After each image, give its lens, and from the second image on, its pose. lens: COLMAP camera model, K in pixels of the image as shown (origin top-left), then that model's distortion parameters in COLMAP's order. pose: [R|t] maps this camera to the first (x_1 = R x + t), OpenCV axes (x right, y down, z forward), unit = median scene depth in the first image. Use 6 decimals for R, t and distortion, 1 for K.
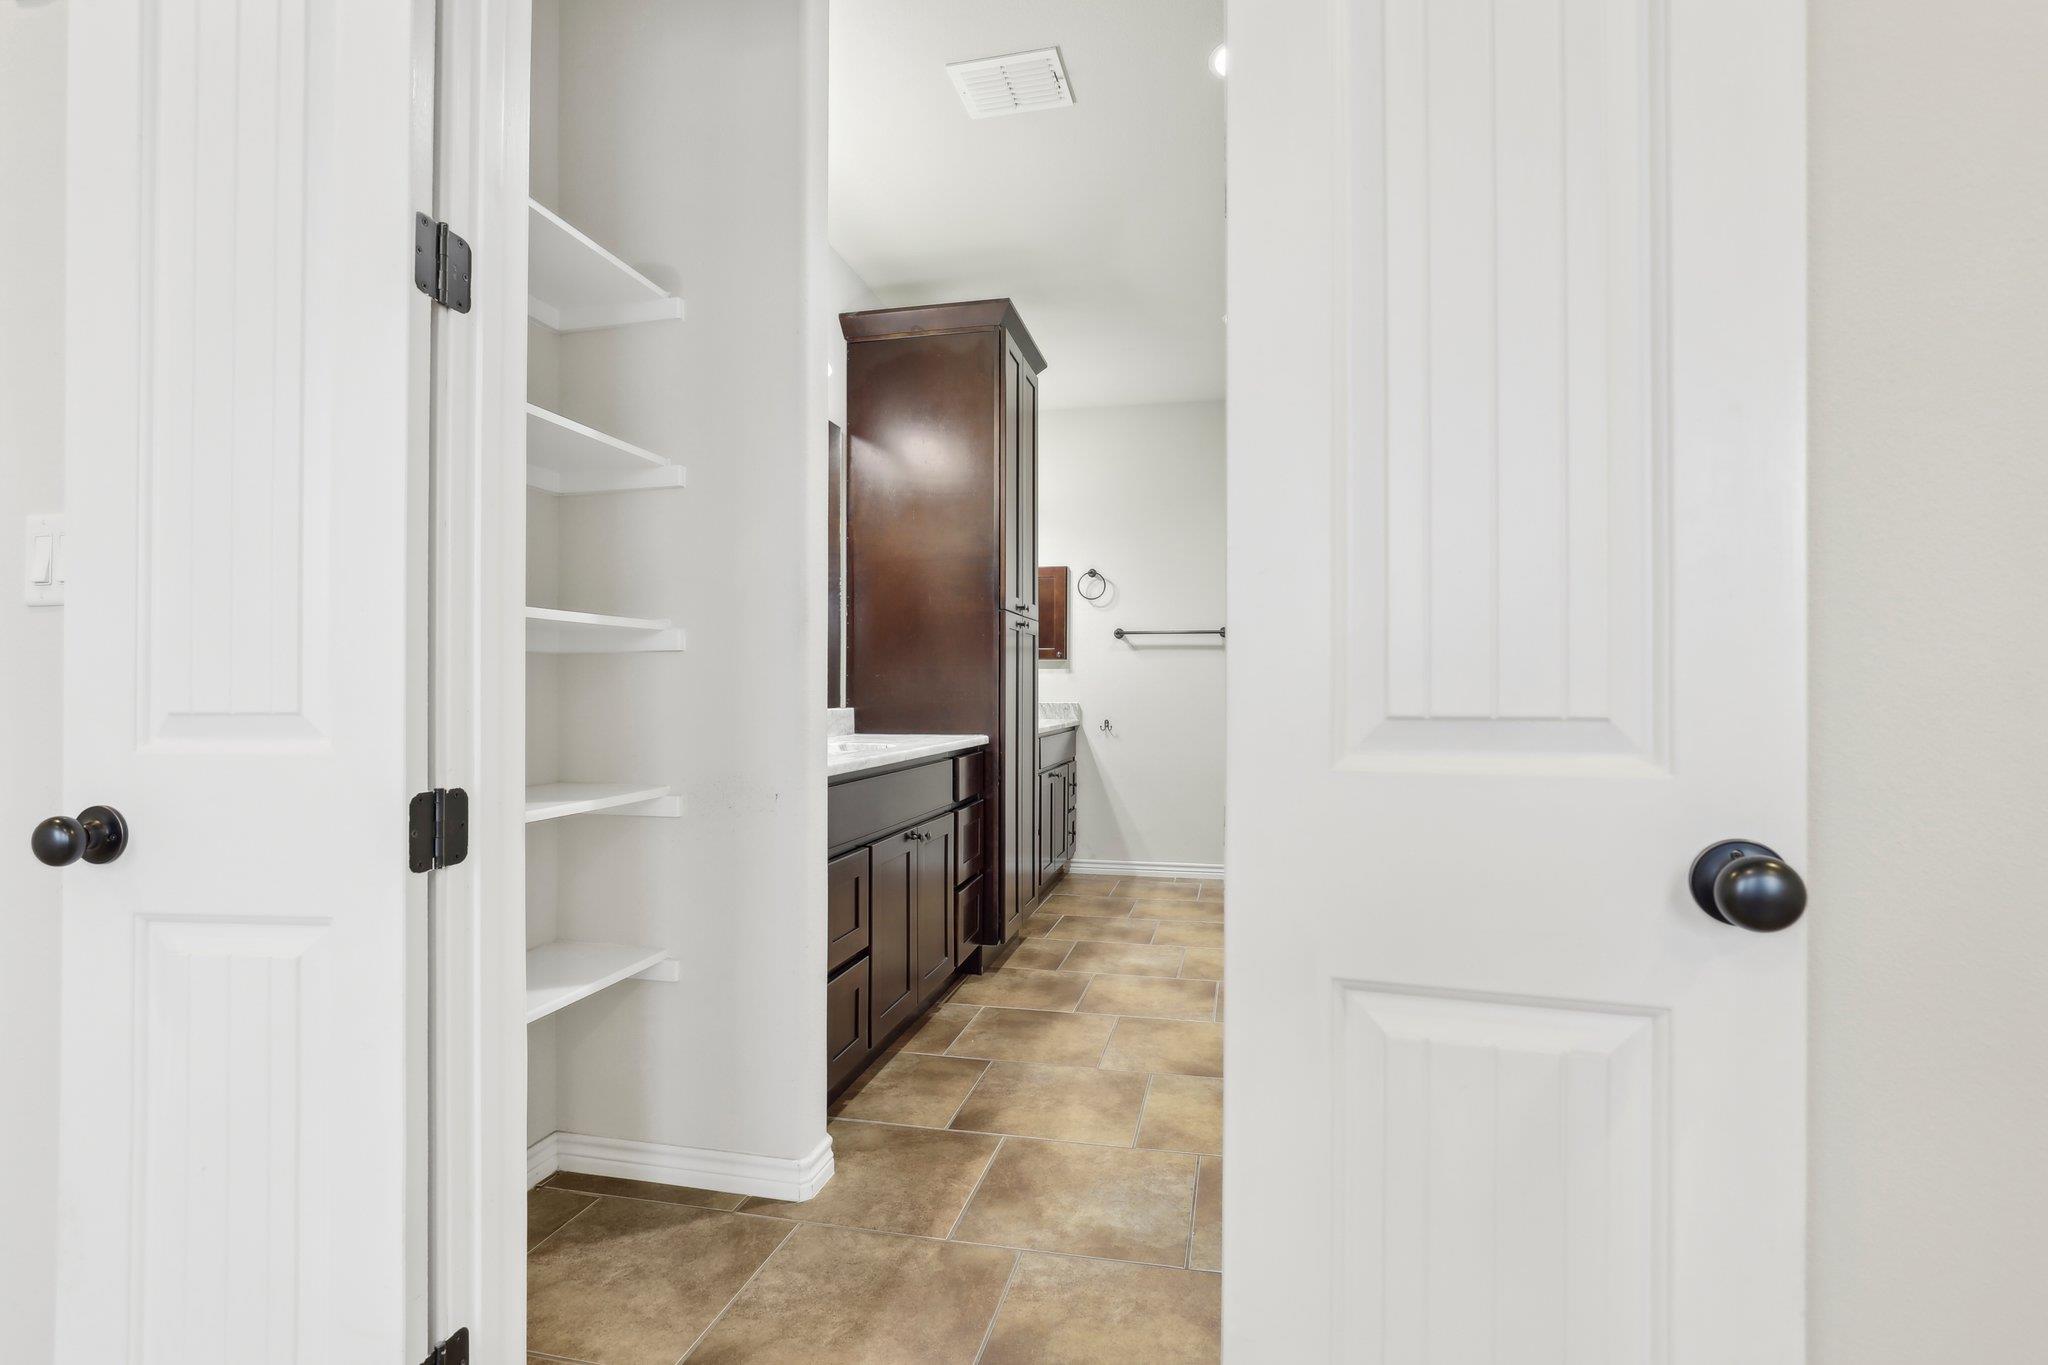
lens RADIAL K [[933.9, 0, 1026.2], [0, 933.9, 687.6], [0, 0, 1]] dist [-0.027569, 0.002990]
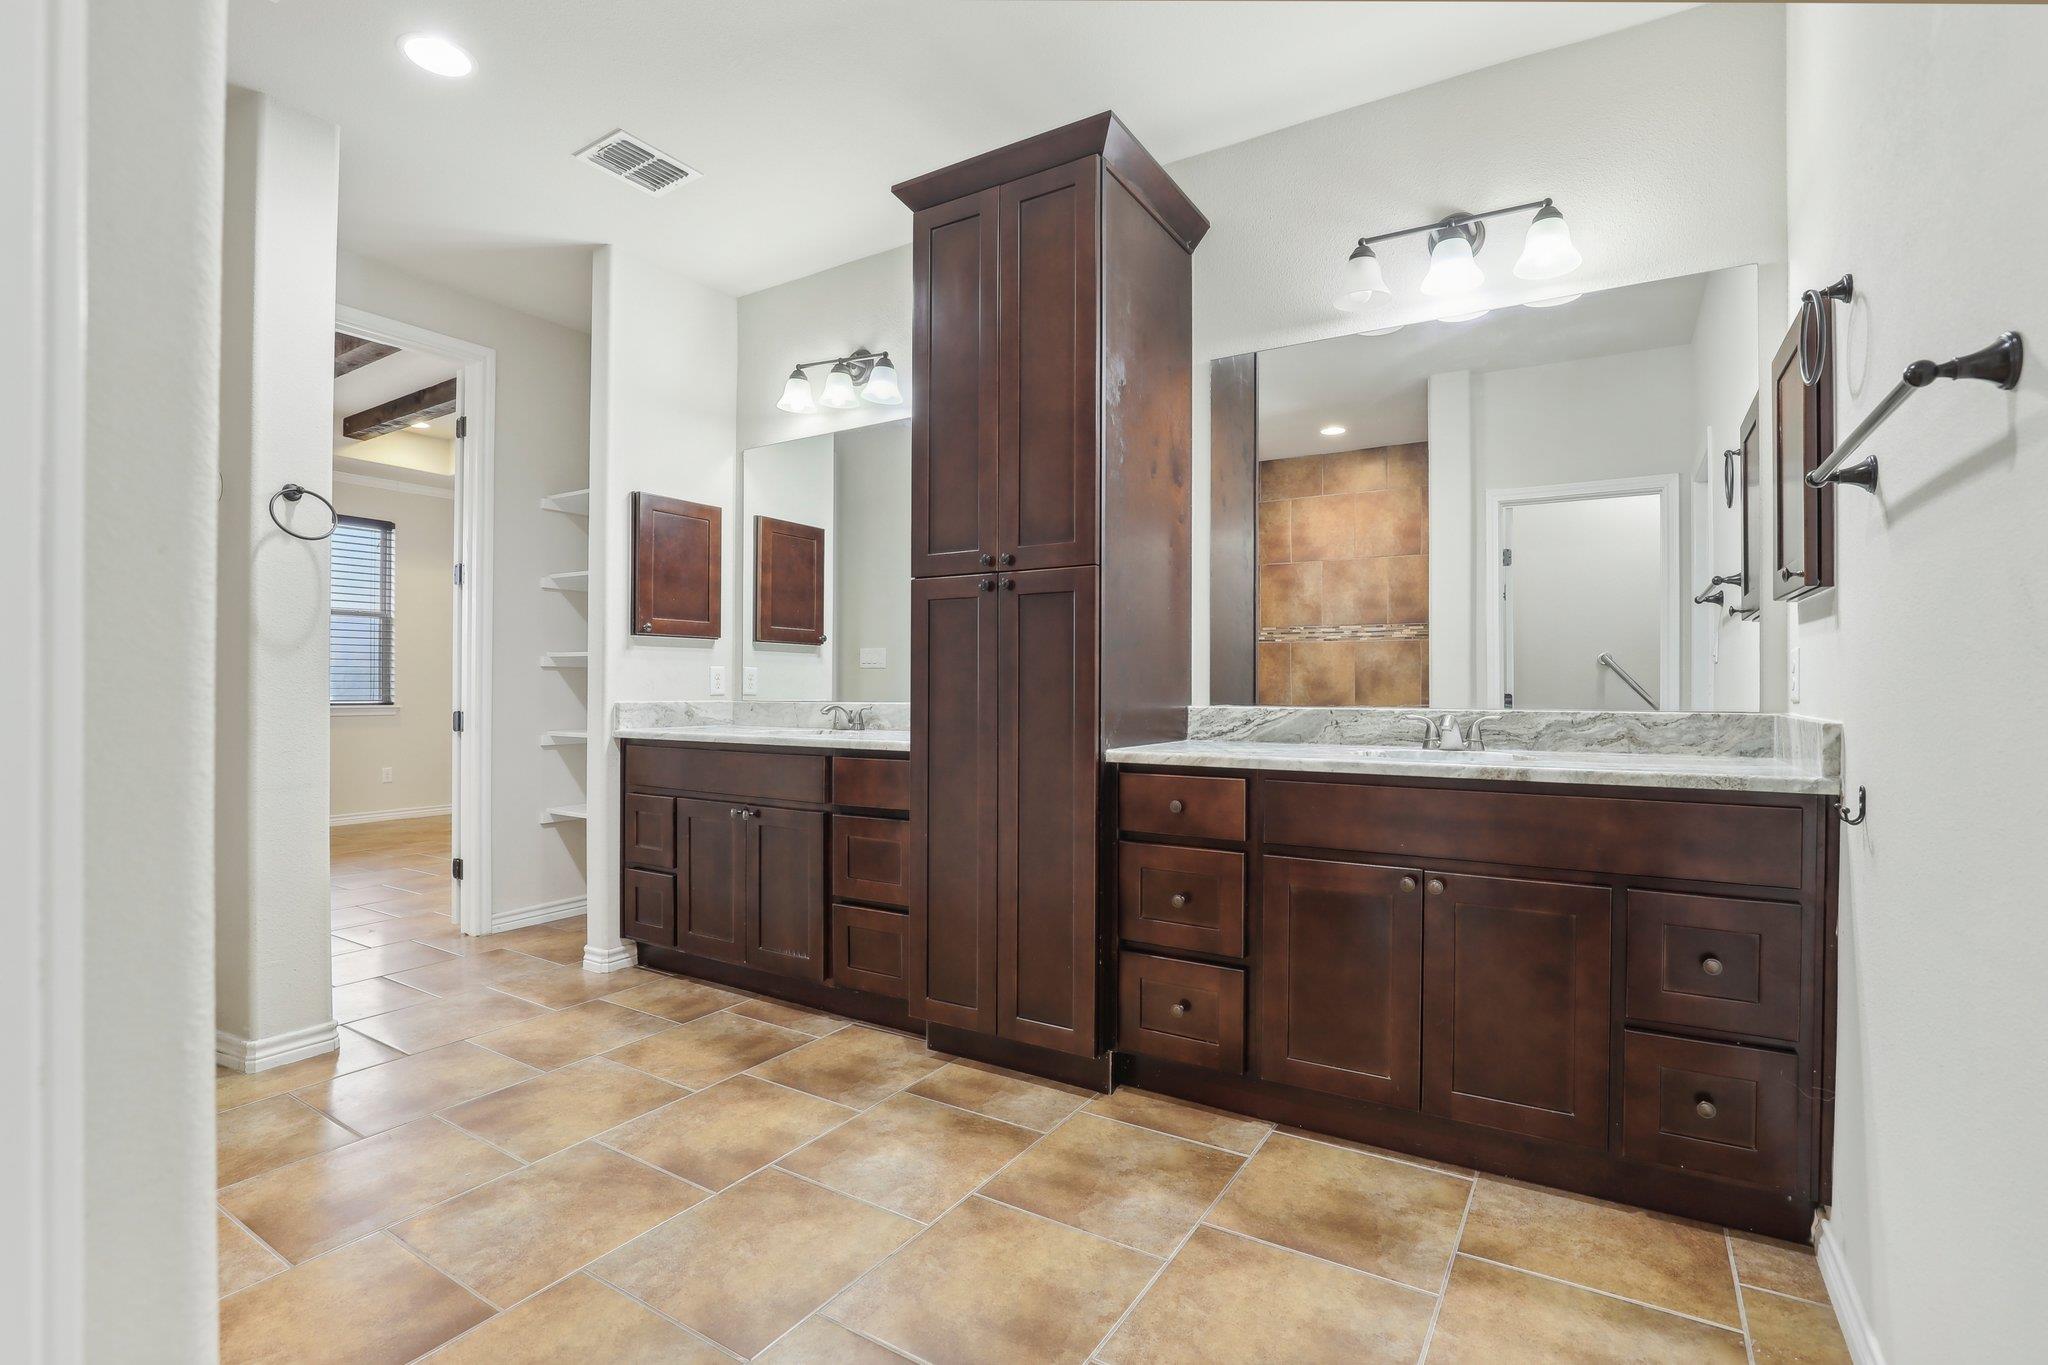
lens RADIAL K [[933.9, 0, 1037.2], [0, 933.9, 686.2], [0, 0, 1]] dist [-0.027569, 0.002990]
pose [[-0.312575, -0.003884, -0.949885, 0.649896], [0.001733, 0.999988, -0.004659, 0.008309], [0.949892, -0.003103, -0.312564, 1.301442]]
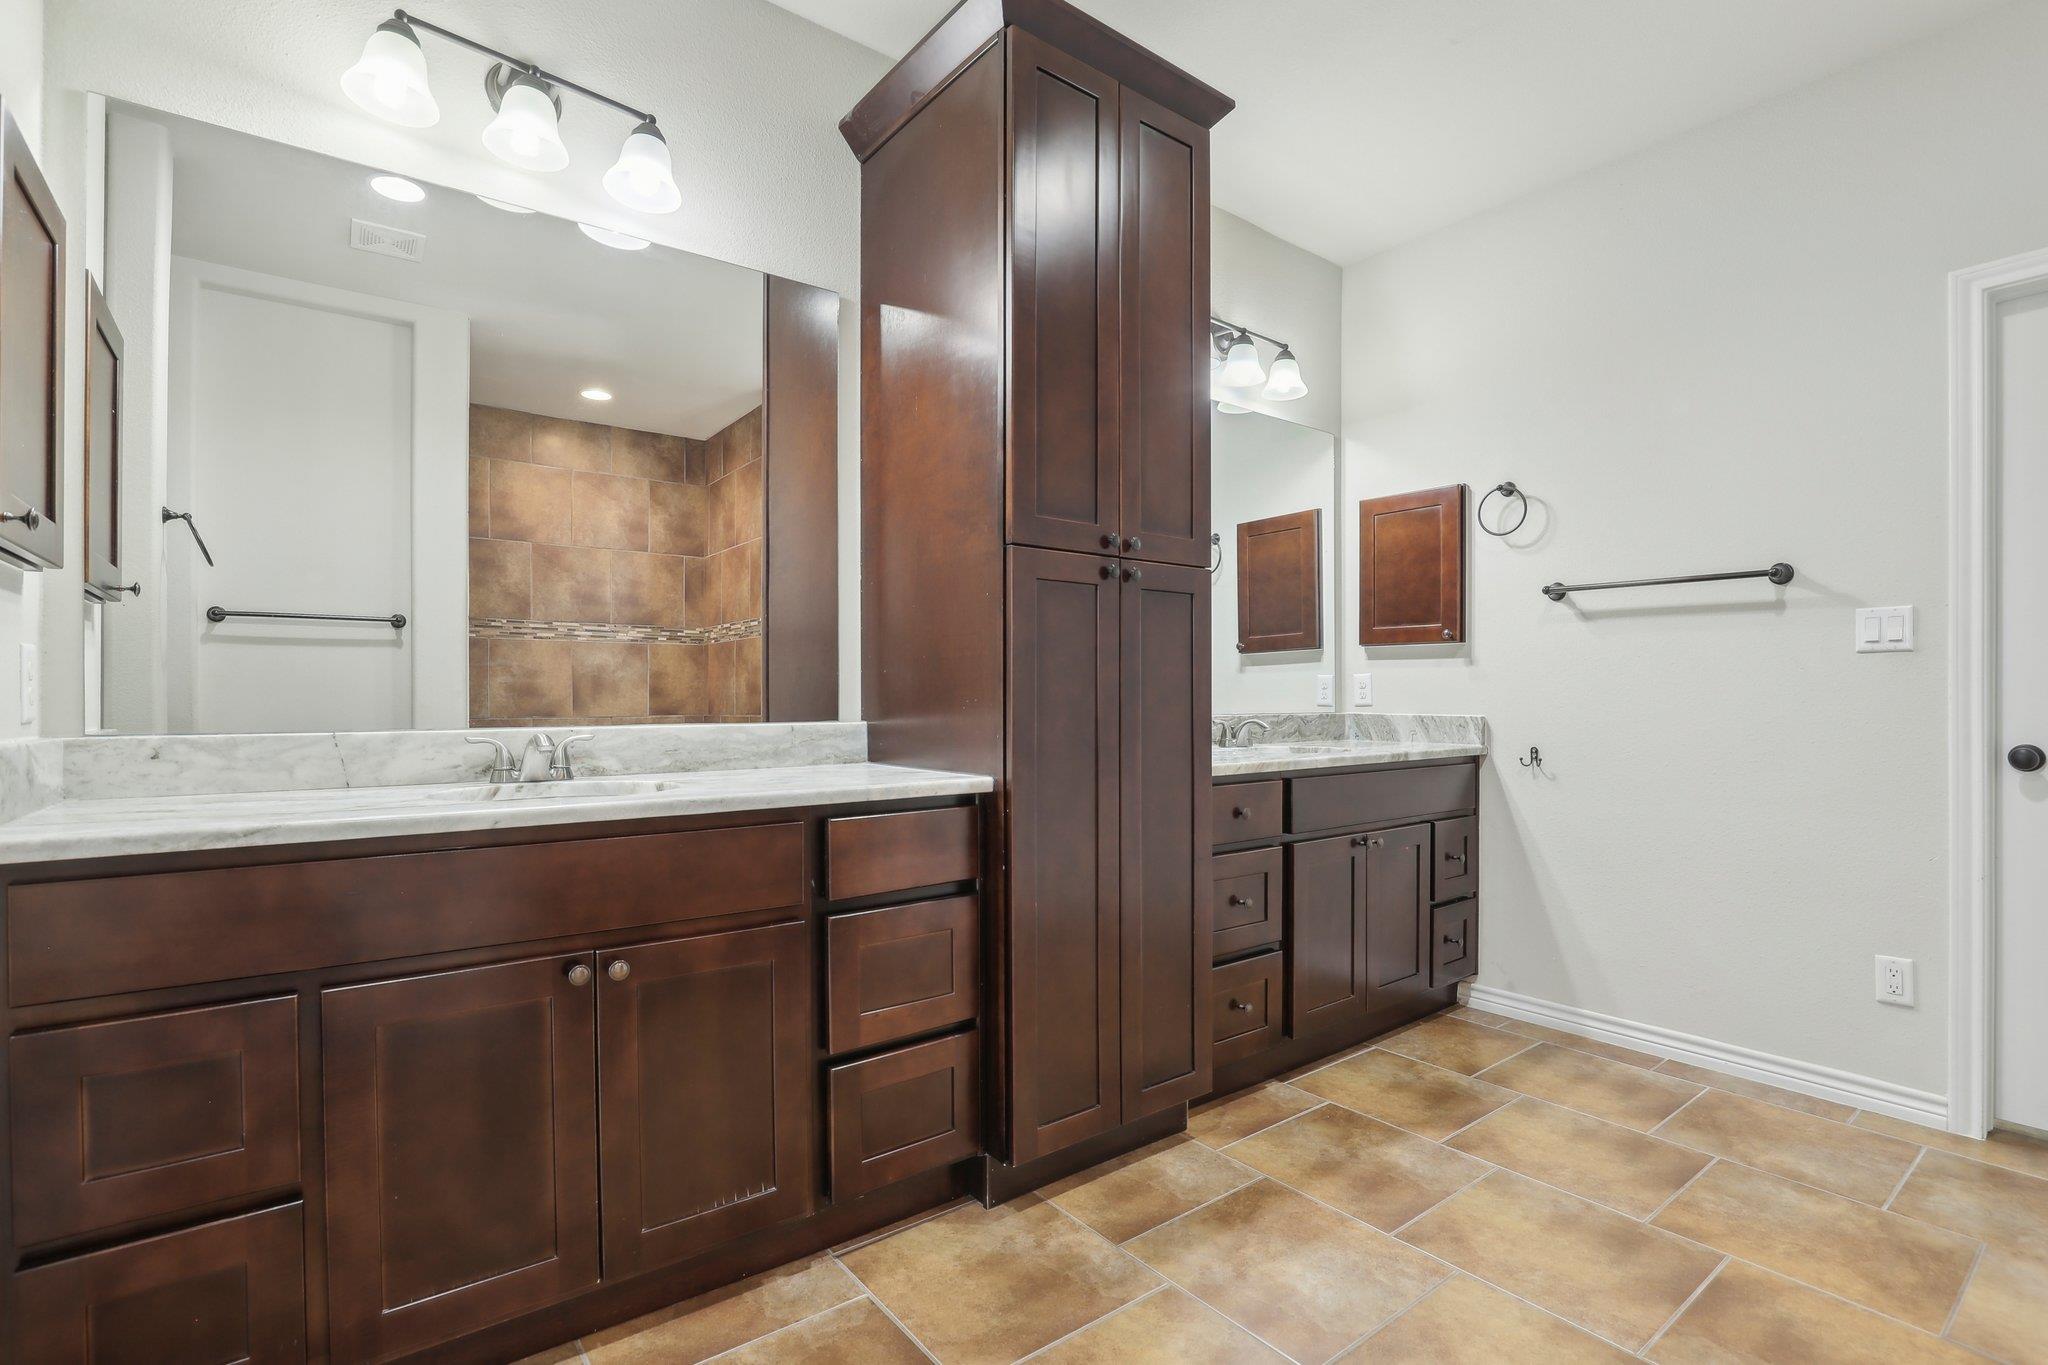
lens RADIAL K [[933.9, 0, 1072.0], [0, 933.9, 687.5], [0, 0, 1]] dist [-0.027569, 0.002990]
pose [[0.778523, -0.006360, -0.627584, 0.329410], [0.002294, 0.999971, -0.007288, 0.003247], [0.627612, 0.004234, 0.778515, 0.586722]]
